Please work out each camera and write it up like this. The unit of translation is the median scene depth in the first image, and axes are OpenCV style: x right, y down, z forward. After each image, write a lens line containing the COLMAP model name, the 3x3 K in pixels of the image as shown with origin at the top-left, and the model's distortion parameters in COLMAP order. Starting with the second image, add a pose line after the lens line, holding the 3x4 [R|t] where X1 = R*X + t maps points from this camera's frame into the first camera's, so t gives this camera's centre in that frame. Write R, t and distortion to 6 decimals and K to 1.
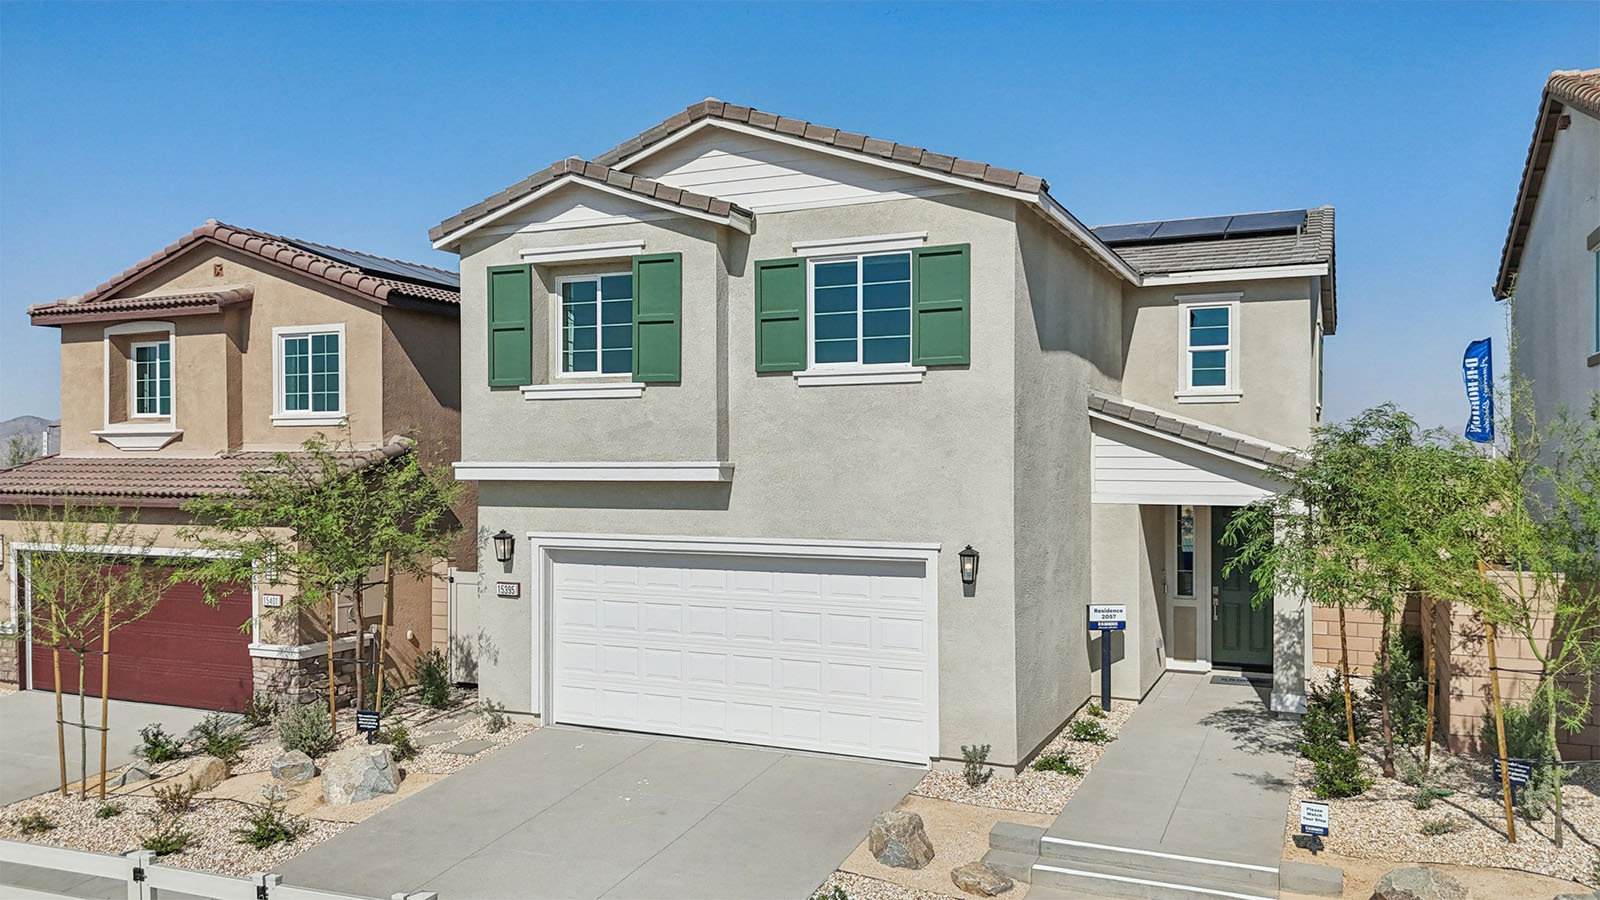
lens RADIAL K [[1169.6, 0, 800.0], [0, 1169.6, 450.0], [0, 0, 1]] dist [0.046662, -0.001441]
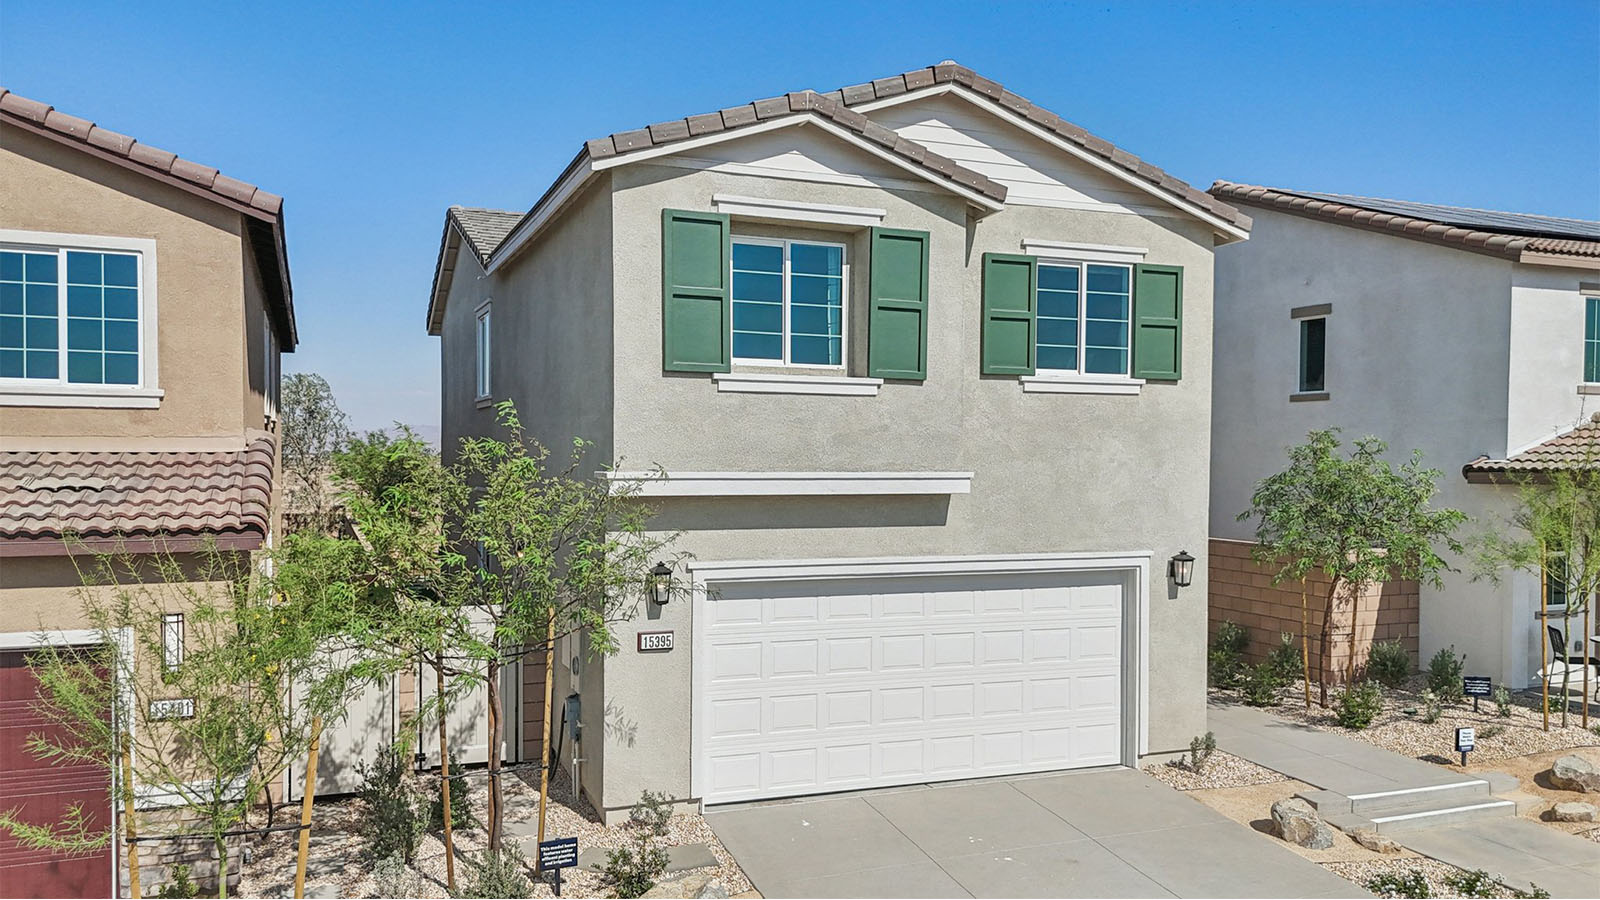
lens RADIAL K [[1239.7, 0, 800.4], [0, 1239.7, 474.4], [0, 0, 1]] dist [0.046308, 0.000019]
pose [[0.699474, -0.004049, 0.714646, -0.832649], [-0.011556, 0.999789, 0.016975, -0.002798], [-0.714564, -0.020132, 0.699280, 0.419284]]
